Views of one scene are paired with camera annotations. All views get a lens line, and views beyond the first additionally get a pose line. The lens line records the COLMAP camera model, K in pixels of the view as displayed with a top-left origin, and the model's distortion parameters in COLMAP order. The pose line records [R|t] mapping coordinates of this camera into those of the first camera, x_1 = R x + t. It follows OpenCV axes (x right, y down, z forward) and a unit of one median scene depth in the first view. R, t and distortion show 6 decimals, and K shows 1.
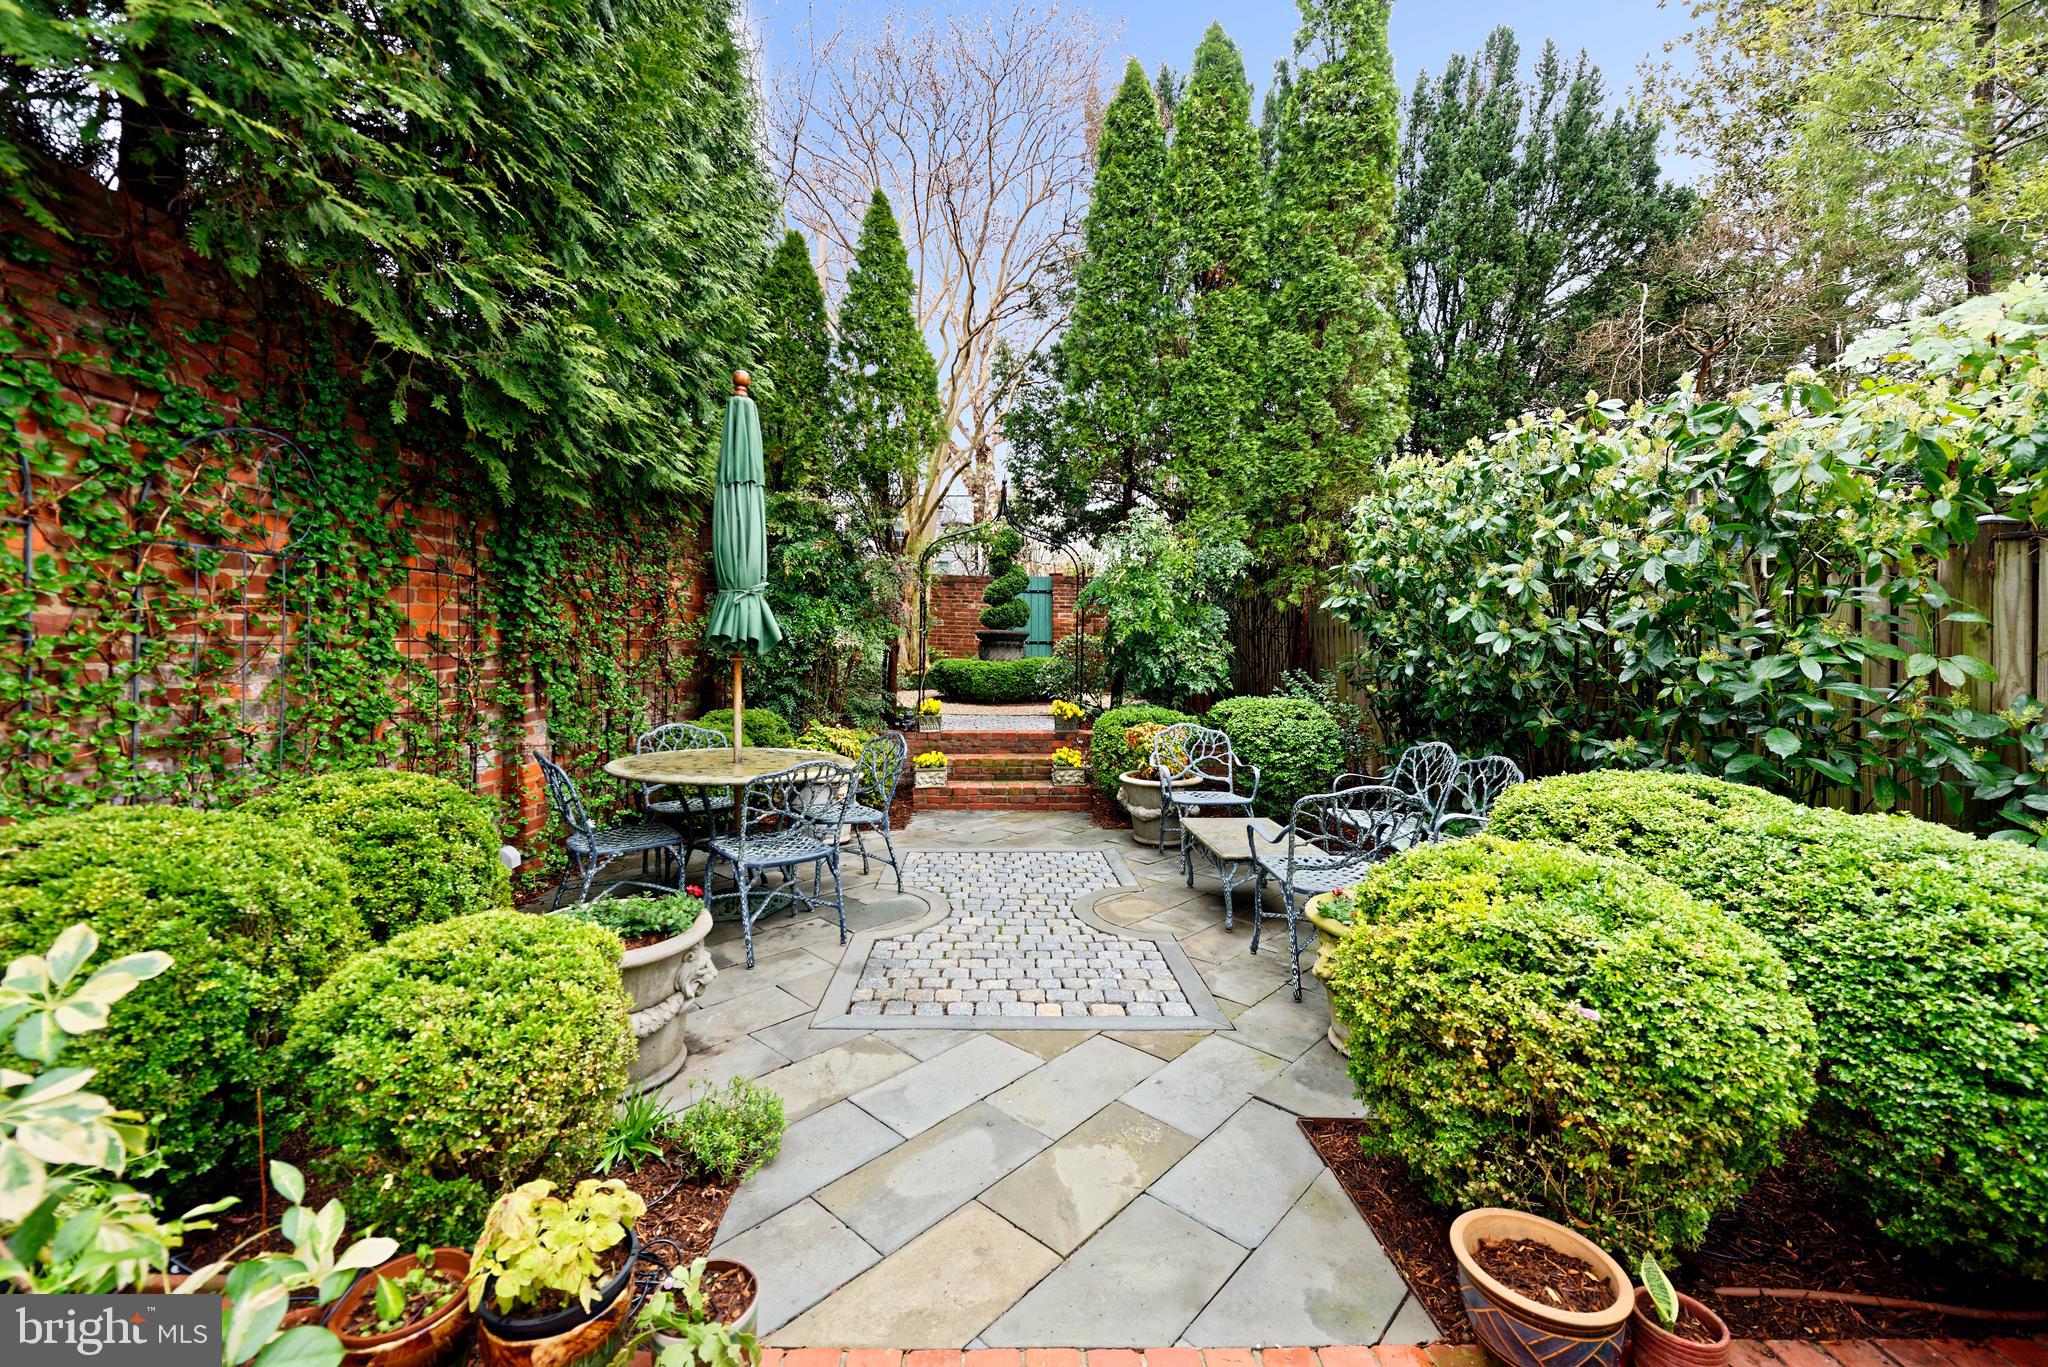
lens RADIAL K [[793.6, 0, 973.7], [0, 793.6, 640.8], [0, 0, 1]] dist [-0.000676, -0.000324]
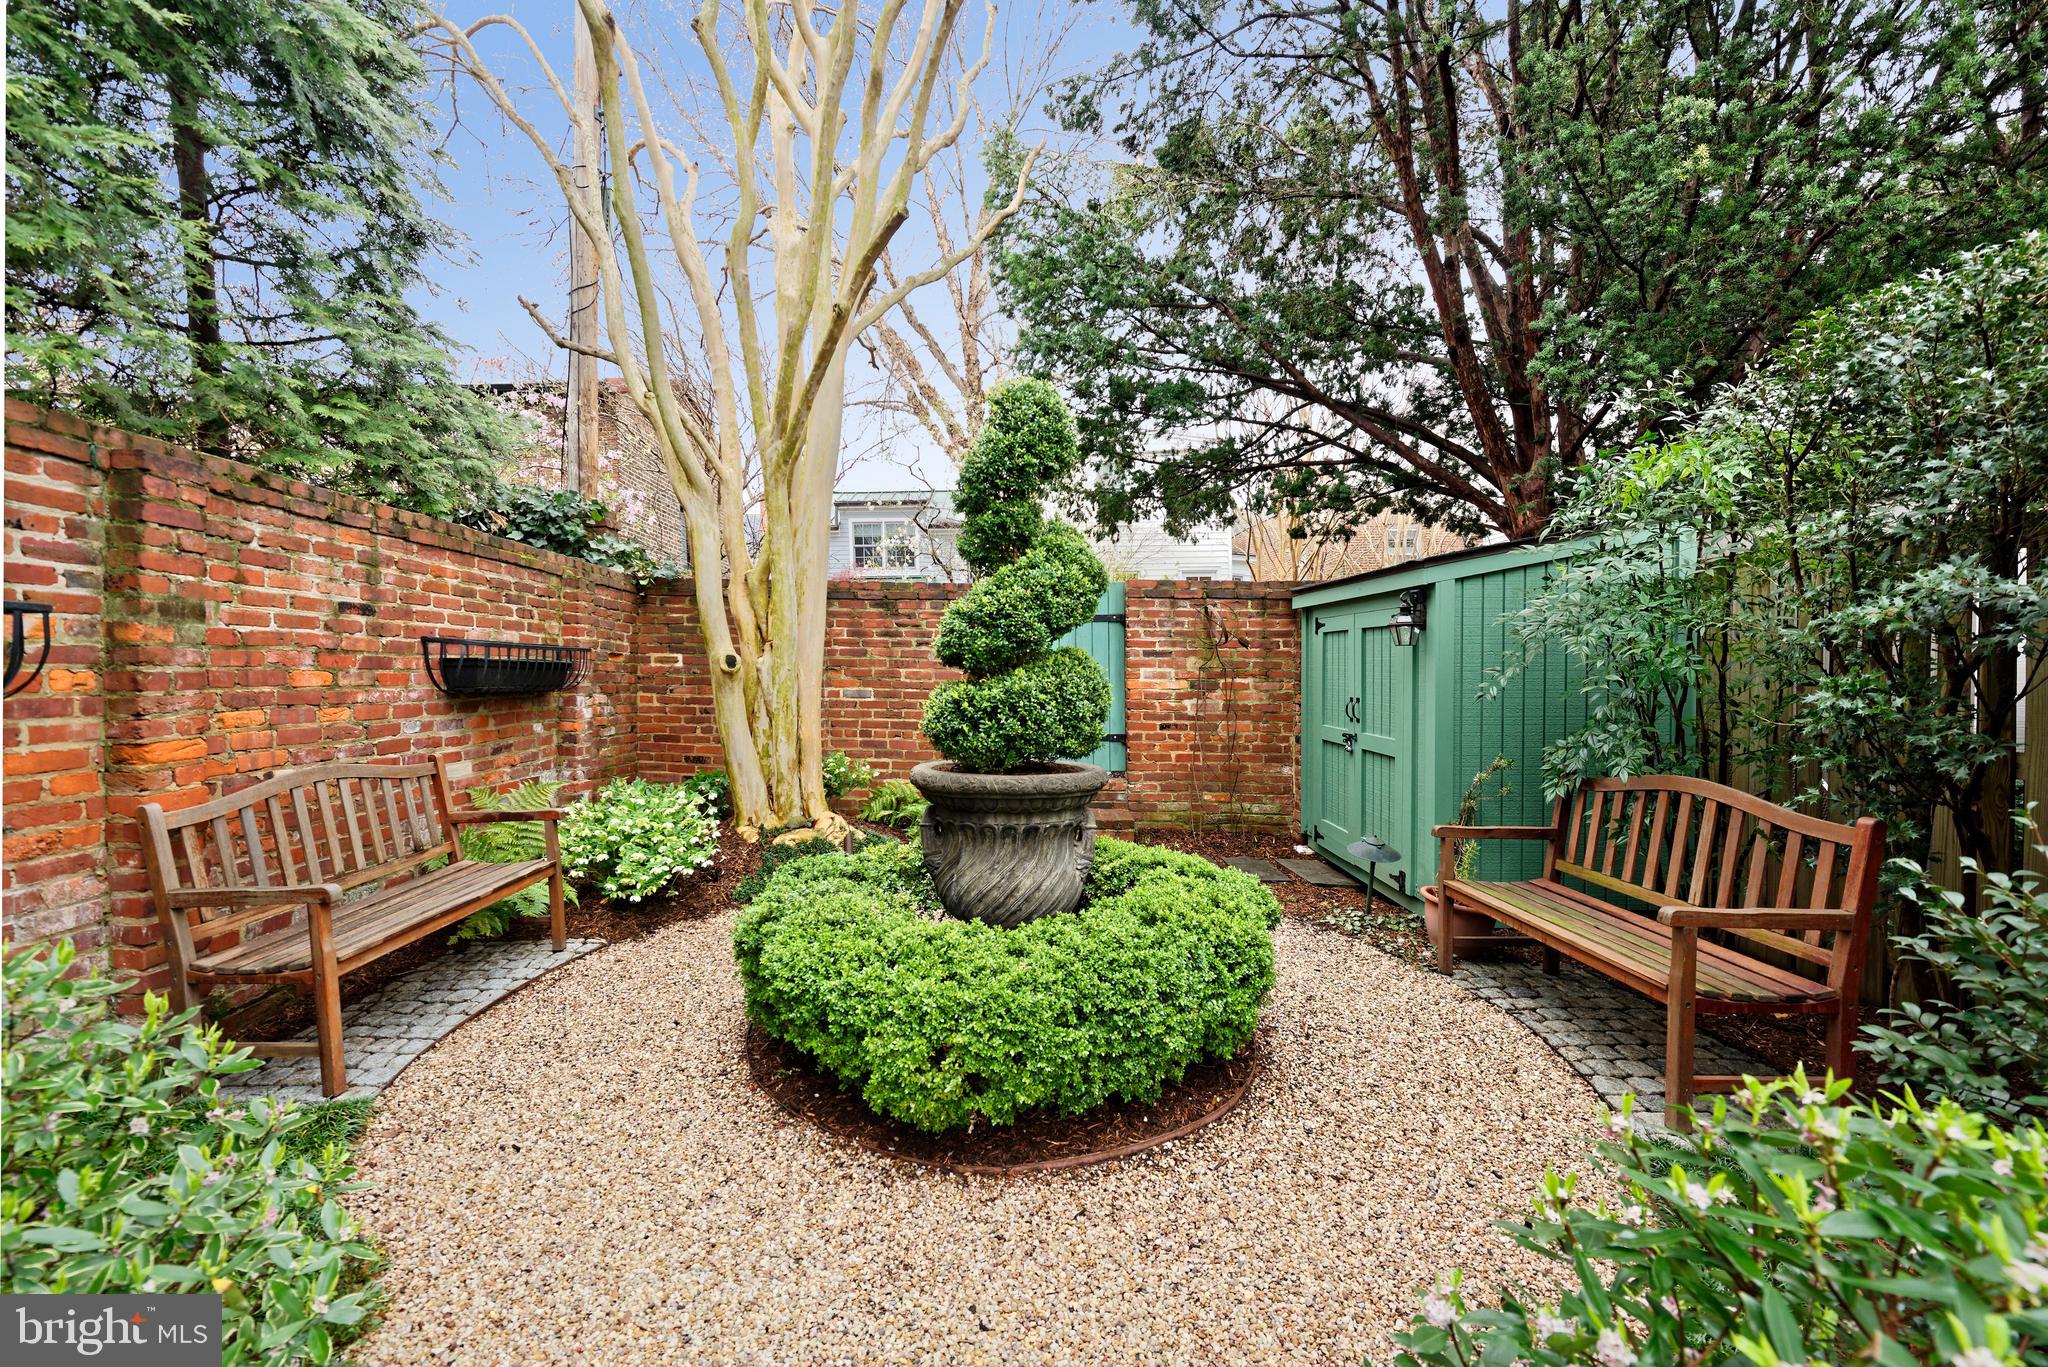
lens RADIAL K [[805.7, 0, 974.4], [0, 805.7, 739.7], [0, 0, 1]] dist [0.007177, -0.000219]
pose [[0.999973, 0.002441, 0.006941, 0.061099], [-0.003187, 0.993972, 0.109584, -0.119088], [-0.006632, -0.109604, 0.993953, 1.831537]]
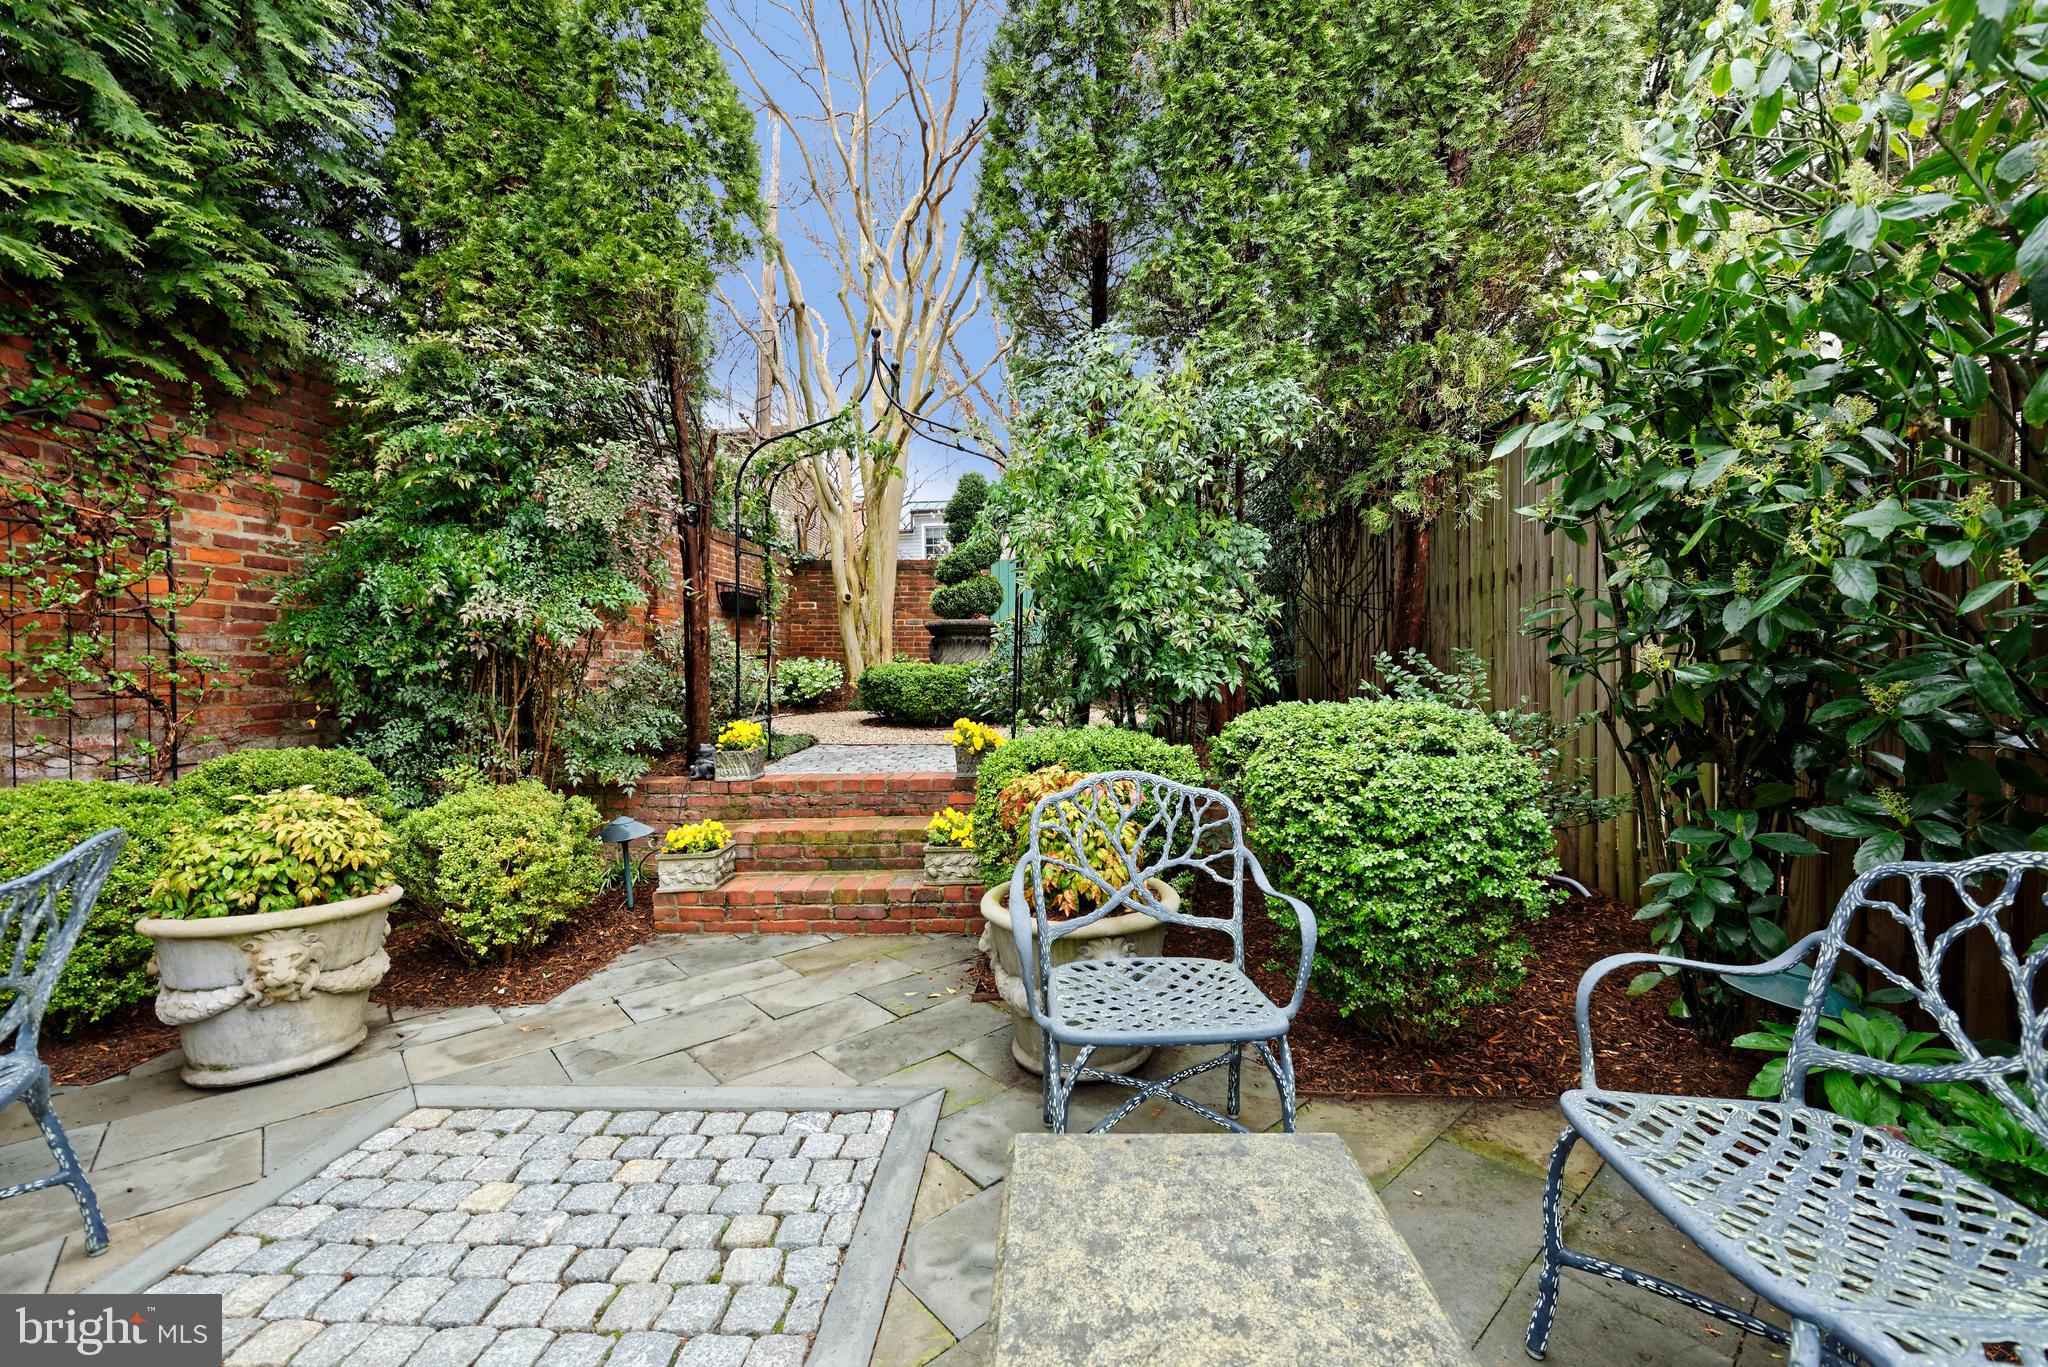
lens RADIAL K [[805.2, 0, 1031.6], [0, 805.2, 695.3], [0, 0, 1]] dist [-0.001241, -0.000477]
pose [[0.999697, -0.005042, -0.024083, 0.283947], [0.006345, 0.998505, 0.054298, 0.046210], [0.023774, -0.054434, 0.998234, 0.758664]]
